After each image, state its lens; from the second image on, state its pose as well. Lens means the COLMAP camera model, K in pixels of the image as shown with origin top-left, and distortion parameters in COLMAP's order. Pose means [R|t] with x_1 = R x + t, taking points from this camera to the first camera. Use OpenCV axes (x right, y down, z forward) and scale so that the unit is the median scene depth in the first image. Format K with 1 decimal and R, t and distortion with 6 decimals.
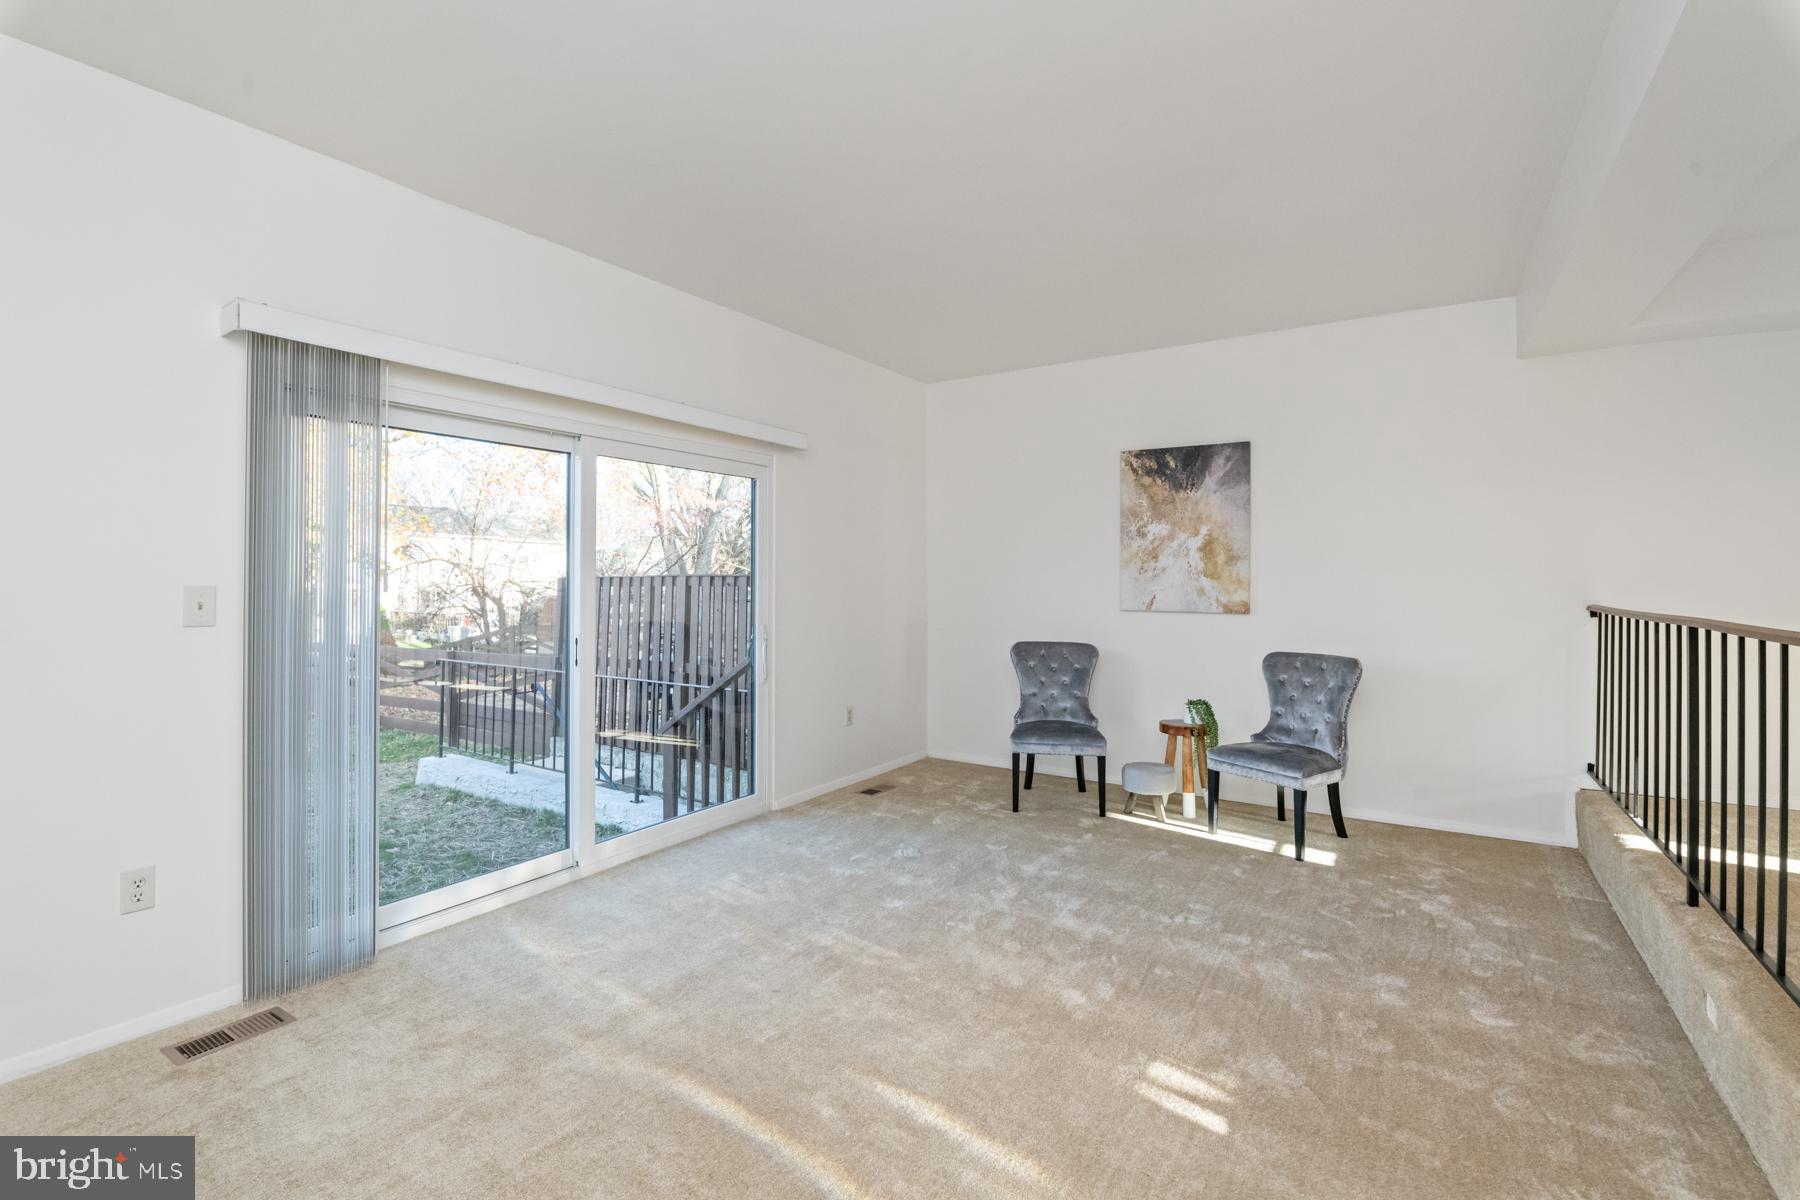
lens RADIAL K [[774.5, 0, 876.3], [0, 774.5, 571.1], [0, 0, 1]] dist [-0.021562, 0.000099]
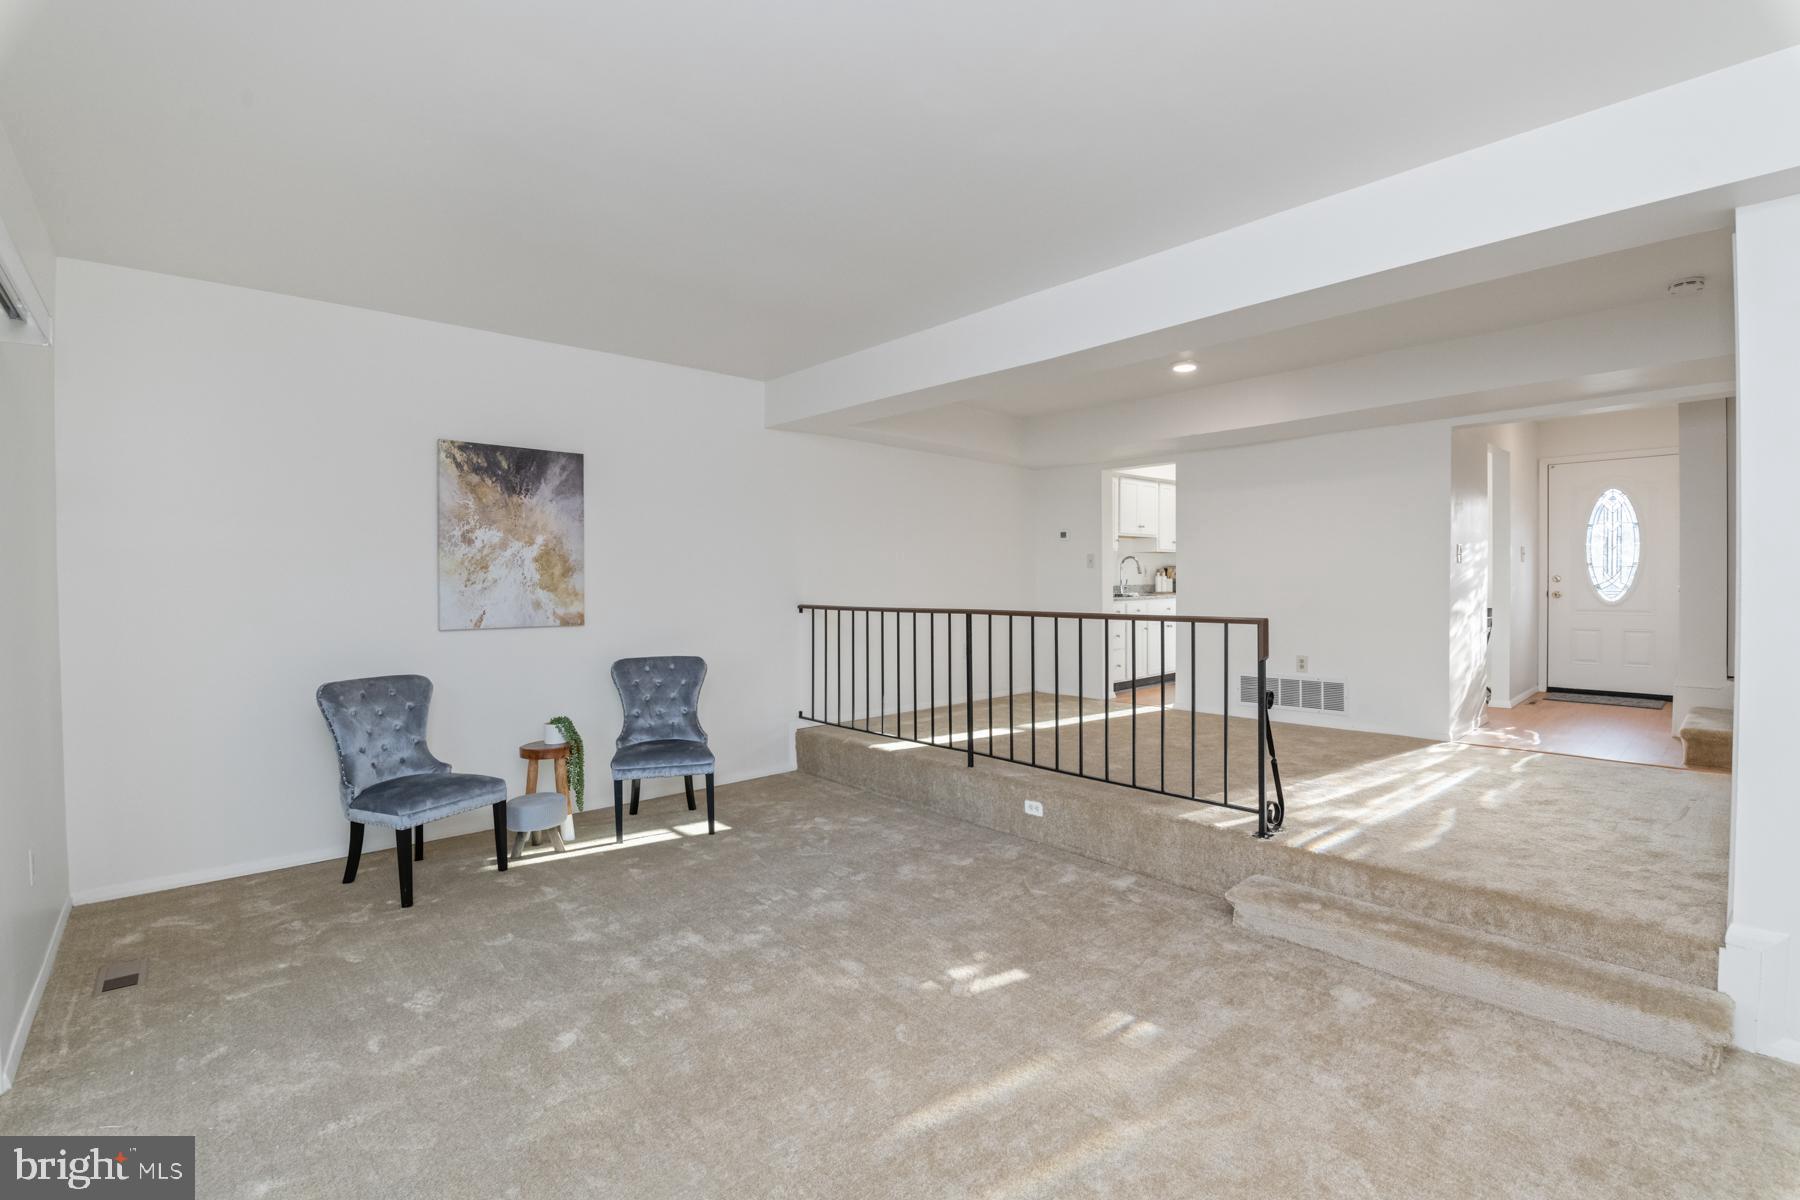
lens RADIAL K [[786.5, 0, 906.6], [0, 786.5, 588.9], [0, 0, 1]] dist [-0.040563, -0.000315]
pose [[0.256834, -0.015084, 0.966338, -0.390291], [0.000295, 0.999879, 0.015529, -0.007663], [-0.966455, -0.003703, 0.256808, 0.324153]]
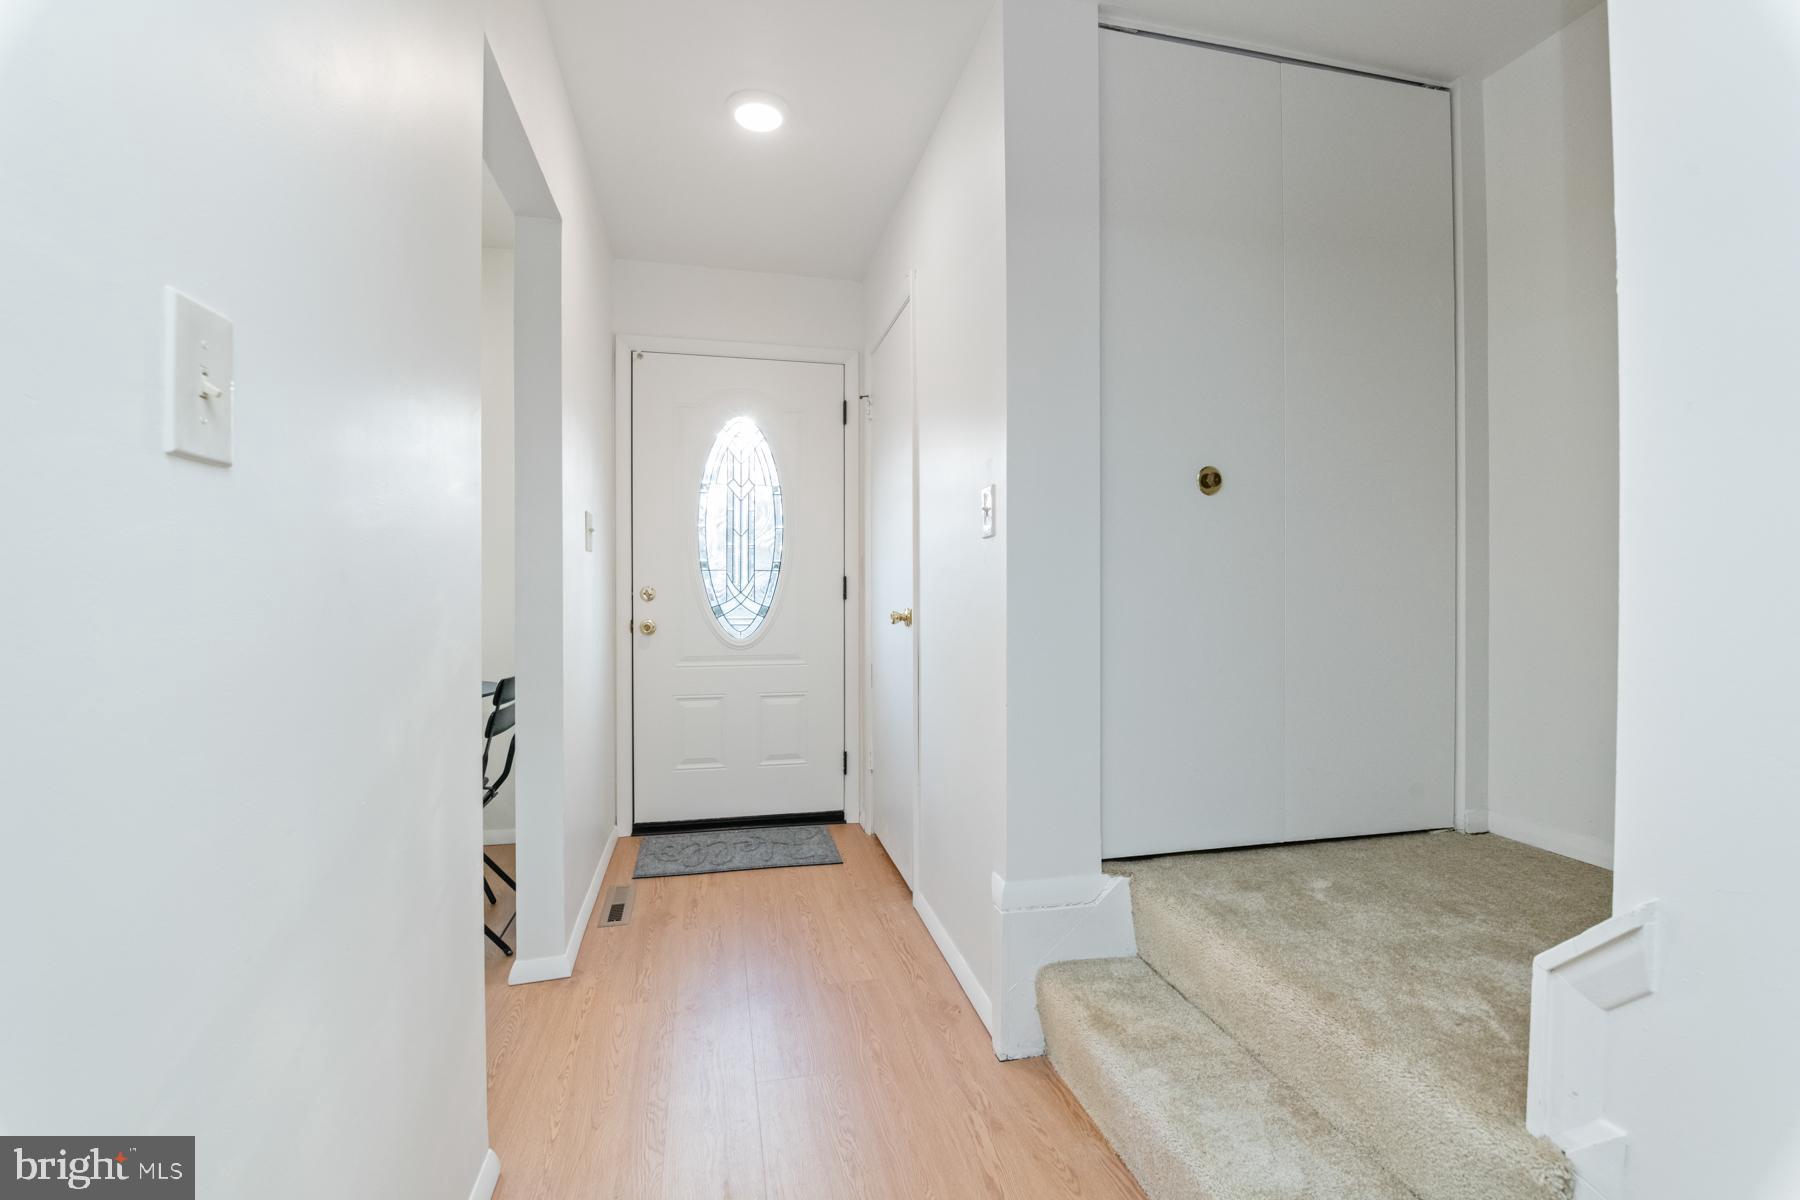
lens RADIAL K [[786.5, 0, 906.6], [0, 786.5, 588.9], [0, 0, 1]] dist [-0.040563, -0.000315]
pose [[-0.735183, -0.004709, 0.677852, 0.747362], [-0.005933, 0.999982, 0.000513, -0.010328], [-0.677842, -0.003644, -0.735198, -0.166241]]
